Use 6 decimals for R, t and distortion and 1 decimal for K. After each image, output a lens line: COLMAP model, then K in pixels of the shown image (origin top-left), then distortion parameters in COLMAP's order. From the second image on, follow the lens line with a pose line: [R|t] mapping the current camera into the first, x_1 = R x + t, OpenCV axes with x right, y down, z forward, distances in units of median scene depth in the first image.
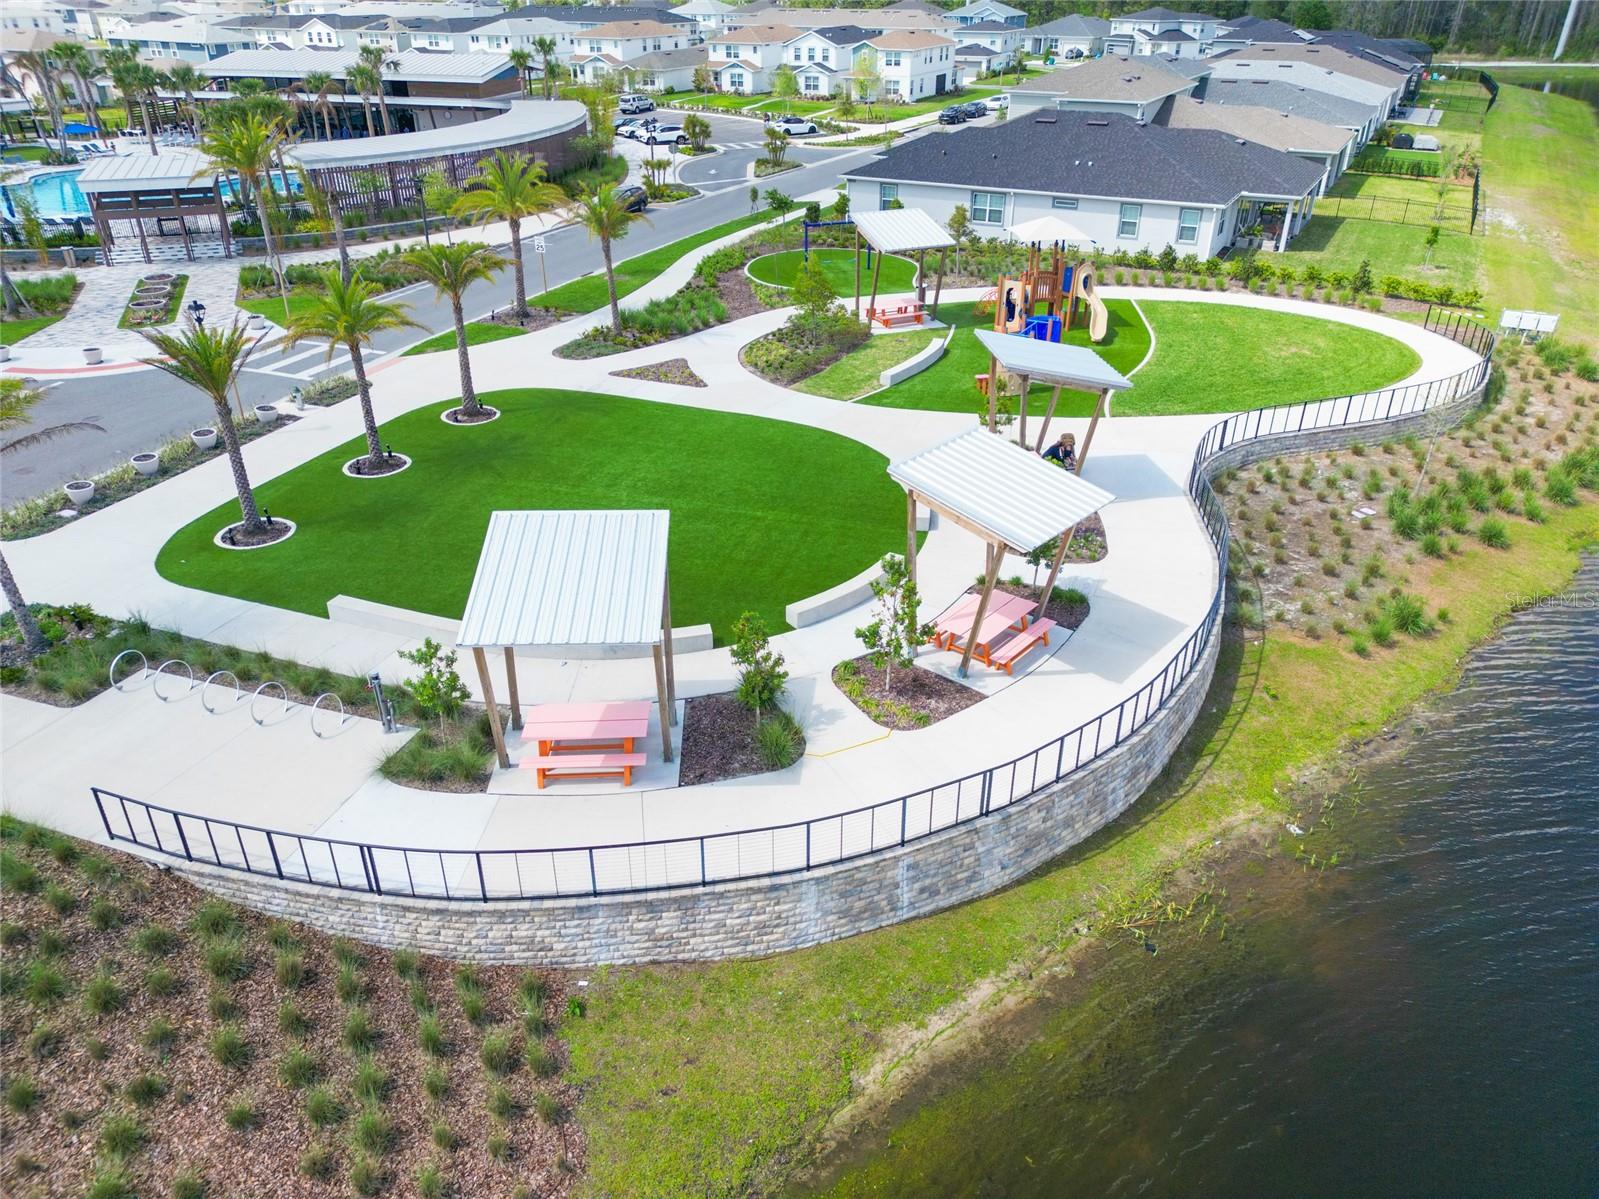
lens RADIAL K [[1109.9, 0, 797.9], [0, 1109.9, 611.1], [0, 0, 1]] dist [0.053864, -0.043969]
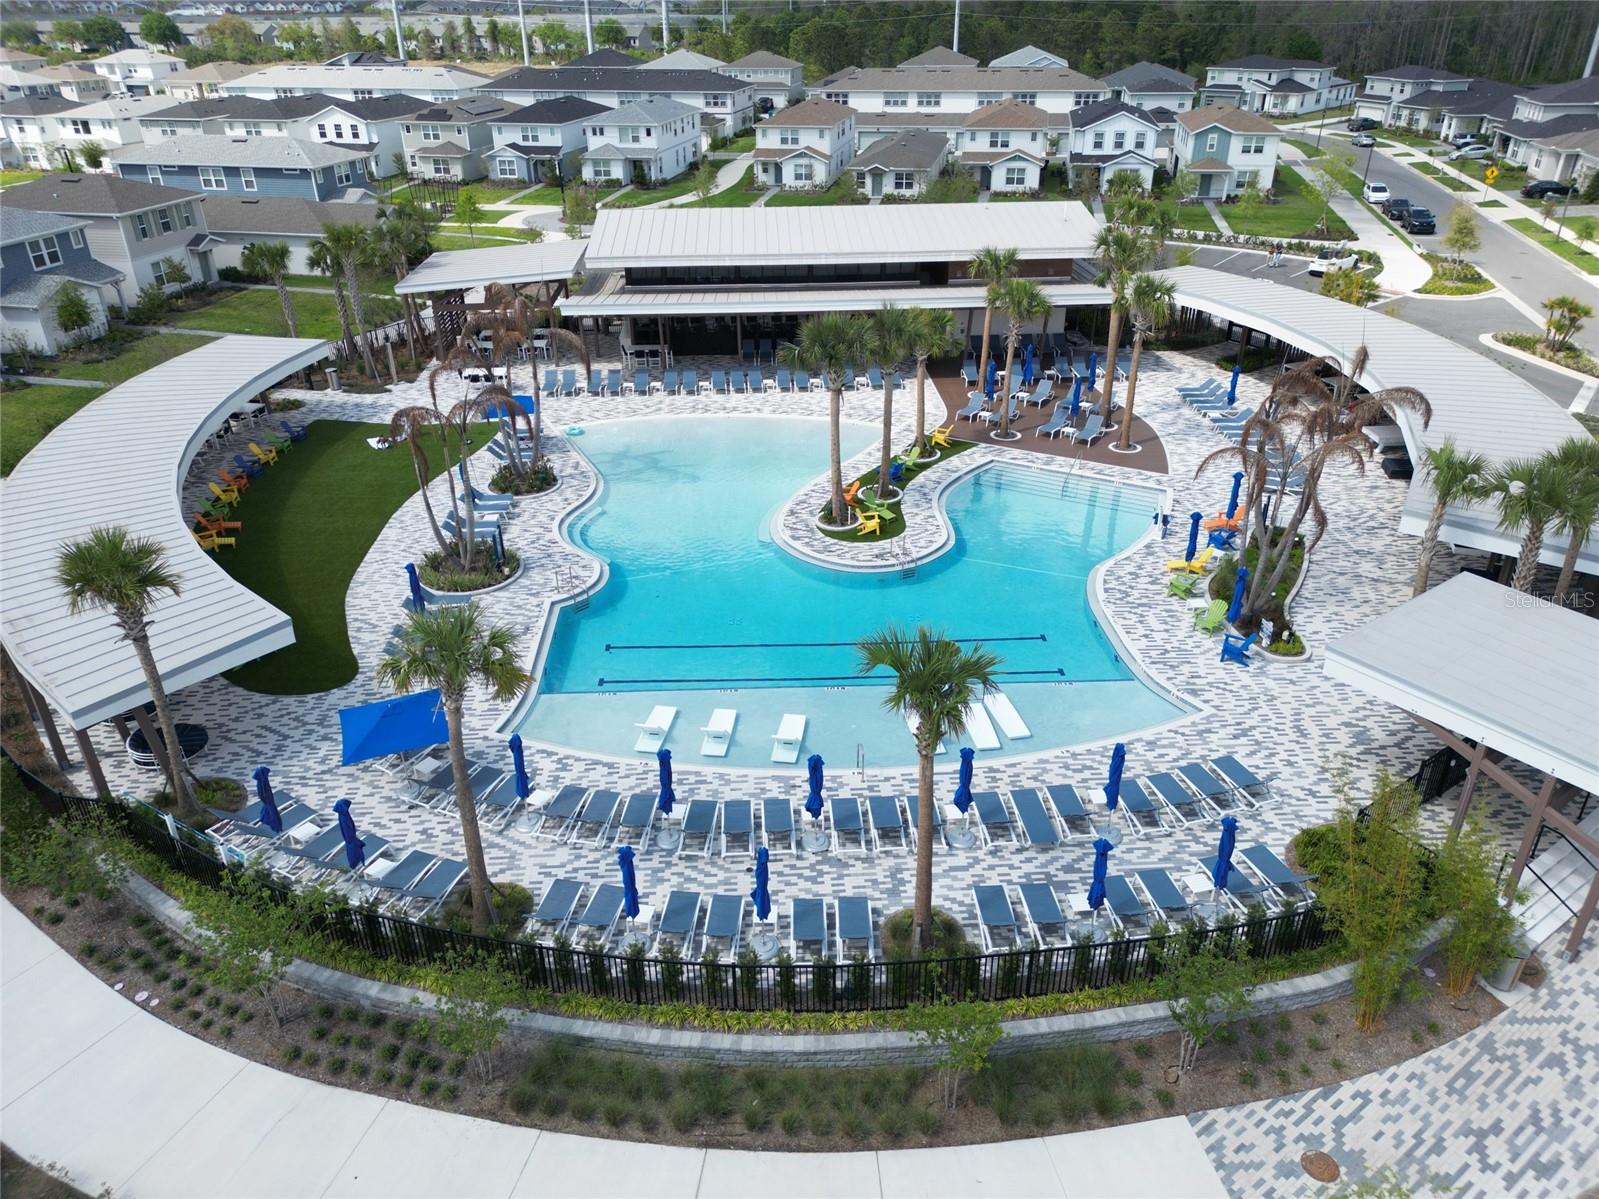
lens RADIAL K [[1108.5, 0, 799.3], [0, 1108.5, 608.3], [0, 0, 1]] dist [0.060641, -0.055350]
pose [[0.966149, -0.132866, 0.221137, -0.416956], [0.136455, 0.990646, -0.000959, -0.205252], [-0.218941, 0.031102, 0.975242, 0.301598]]
